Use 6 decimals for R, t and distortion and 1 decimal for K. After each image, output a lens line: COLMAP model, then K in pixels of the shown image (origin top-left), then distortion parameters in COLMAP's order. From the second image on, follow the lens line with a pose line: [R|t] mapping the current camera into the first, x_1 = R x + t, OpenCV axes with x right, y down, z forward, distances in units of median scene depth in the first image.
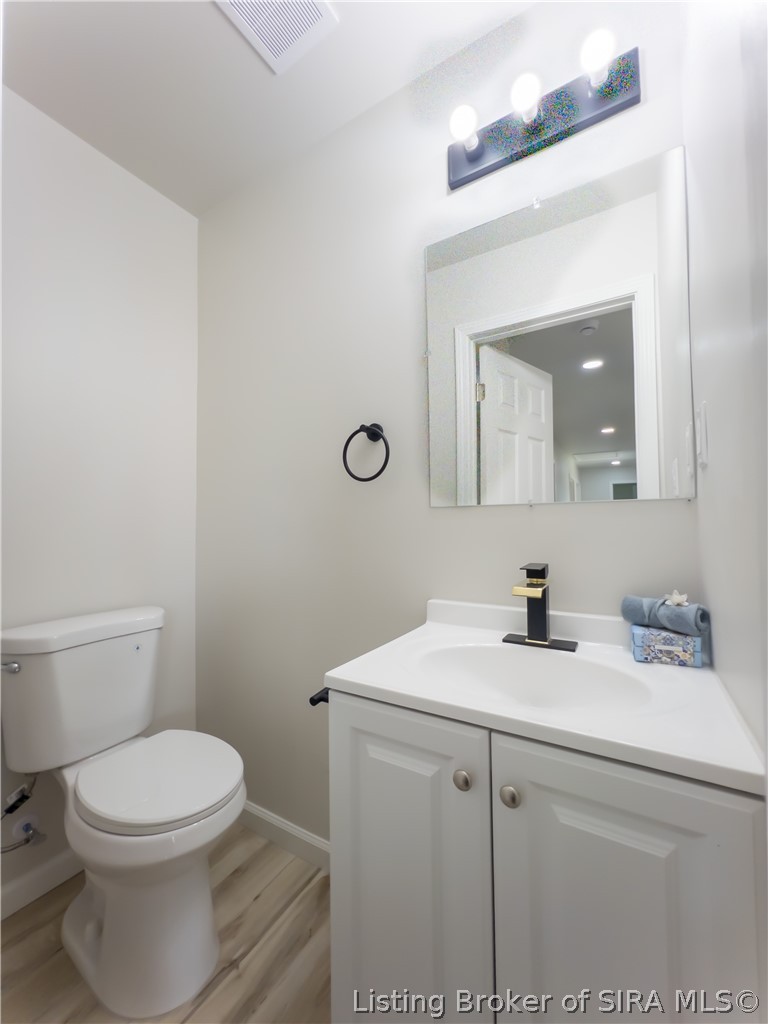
lens RADIAL K [[409.4, 0, 384.0], [0, 409.4, 512.0], [0, 0, 1]] dist [-0.001158, -0.000106]
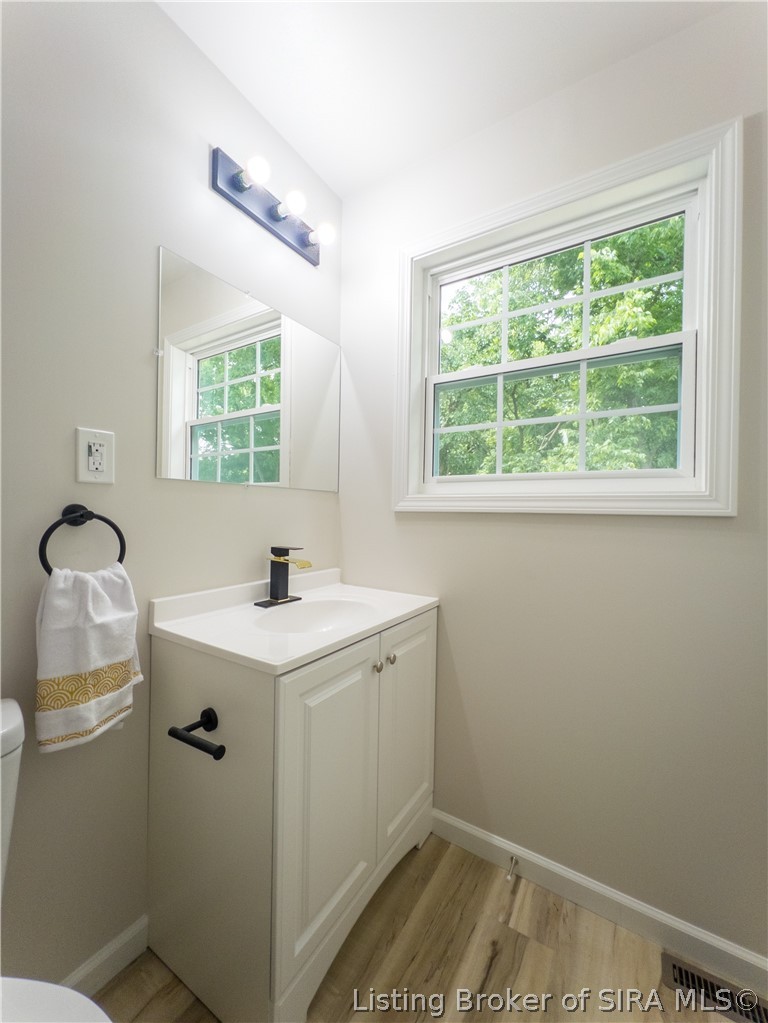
lens RADIAL K [[409.0, 0, 384.0], [0, 409.0, 511.5], [0, 0, 1]] dist [-0.001158, -0.000106]
pose [[0.019831, 0.017414, 0.999652, -1.027756], [-0.040906, 0.999025, -0.016591, 0.024249], [-0.998966, -0.040563, 0.020524, 0.641245]]
